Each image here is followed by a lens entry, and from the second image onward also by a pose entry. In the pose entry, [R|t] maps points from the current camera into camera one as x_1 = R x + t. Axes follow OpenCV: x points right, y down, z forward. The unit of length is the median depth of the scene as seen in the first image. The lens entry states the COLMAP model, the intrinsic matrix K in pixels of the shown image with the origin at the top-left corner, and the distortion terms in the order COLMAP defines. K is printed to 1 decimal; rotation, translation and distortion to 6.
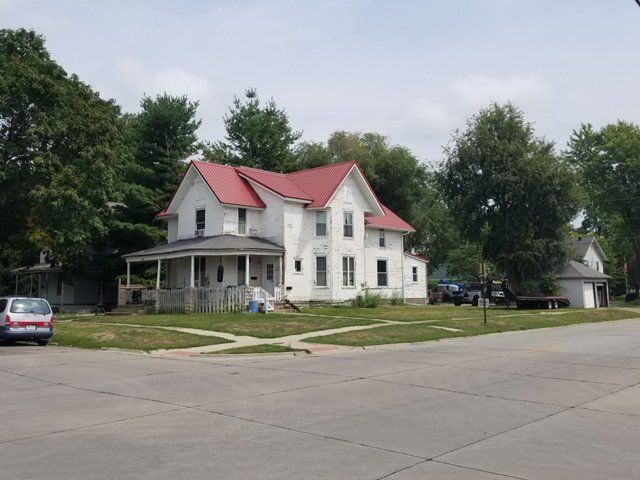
lens RADIAL K [[599.2, 0, 321.4], [0, 599.2, 202.5], [0, 0, 1]] dist [0.073347, -0.004102]
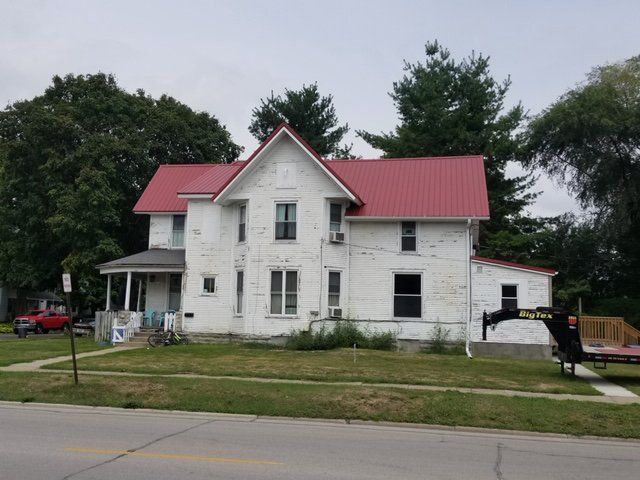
lens RADIAL K [[660.0, 0, 323.5], [0, 660.0, 229.2], [0, 0, 1]] dist [0.114207, -0.180886]
pose [[0.523240, -0.086653, -0.847769, 0.682233], [0.094085, 0.994609, -0.043593, 0.081432], [0.846976, -0.056952, 0.528572, 0.655319]]
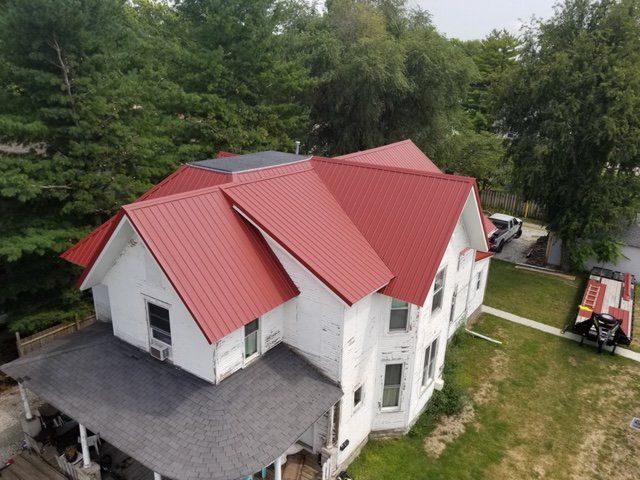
lens RADIAL K [[489.7, 0, 323.2], [0, 489.7, 257.1], [0, 0, 1]] dist [0.074877, -0.124480]
pose [[0.988987, -0.010167, 0.147650, -0.125467], [-0.063584, 0.871686, 0.485922, -0.202031], [-0.133644, -0.489959, 0.861440, 0.646602]]
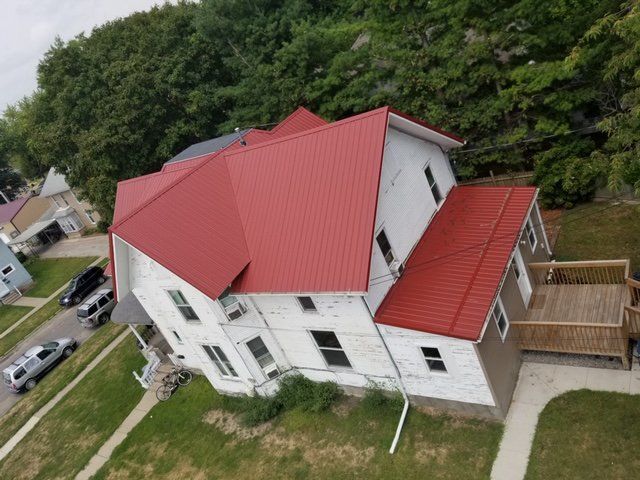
lens RADIAL K [[504.9, 0, 314.7], [0, 504.9, 239.8], [0, 0, 1]] dist [0.098861, -0.138046]
pose [[0.176911, 0.376339, -0.909435, 0.511681], [0.521052, 0.748091, 0.410931, -0.155481], [0.834989, -0.546561, -0.063747, 1.185540]]
